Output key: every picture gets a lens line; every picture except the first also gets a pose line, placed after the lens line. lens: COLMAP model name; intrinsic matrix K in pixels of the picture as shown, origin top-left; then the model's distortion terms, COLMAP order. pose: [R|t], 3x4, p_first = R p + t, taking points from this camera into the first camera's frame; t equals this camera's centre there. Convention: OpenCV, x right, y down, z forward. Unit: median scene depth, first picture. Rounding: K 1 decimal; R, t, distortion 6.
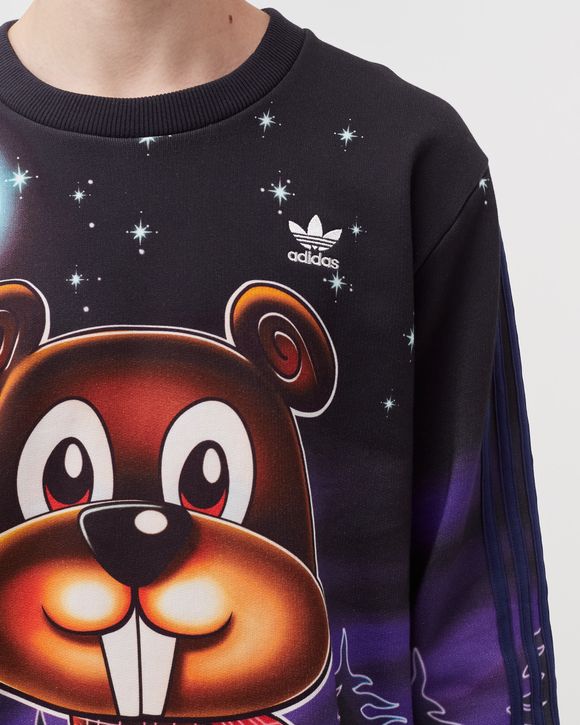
lens RADIAL K [[1362.2, 0, 290.0], [0, 1362.2, 362.5], [0, 0, 1]] dist [-0.381953, 0.244649]
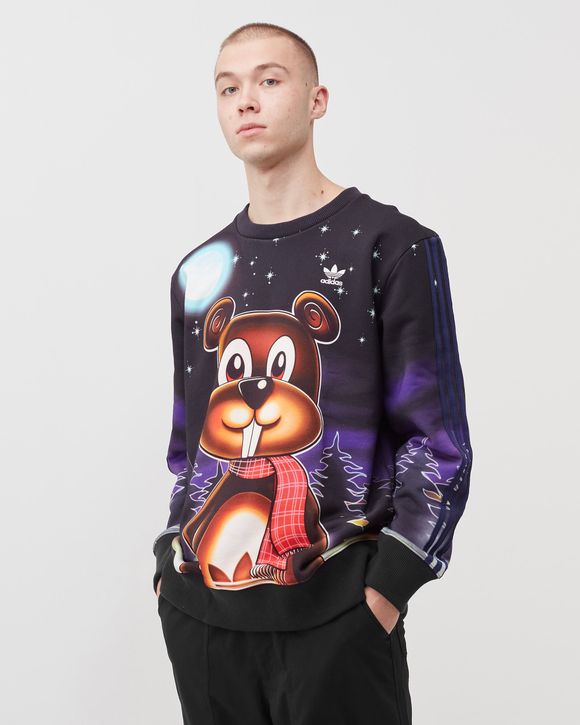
lens RADIAL K [[1362.2, 0, 290.0], [0, 1362.2, 362.5], [0, 0, 1]] dist [-0.381953, 0.244649]
pose [[0.856315, -0.039230, -0.514961, 1.260620], [-0.035436, 0.990298, -0.134367, 0.417648], [0.515236, 0.133309, 0.846617, -1.152675]]
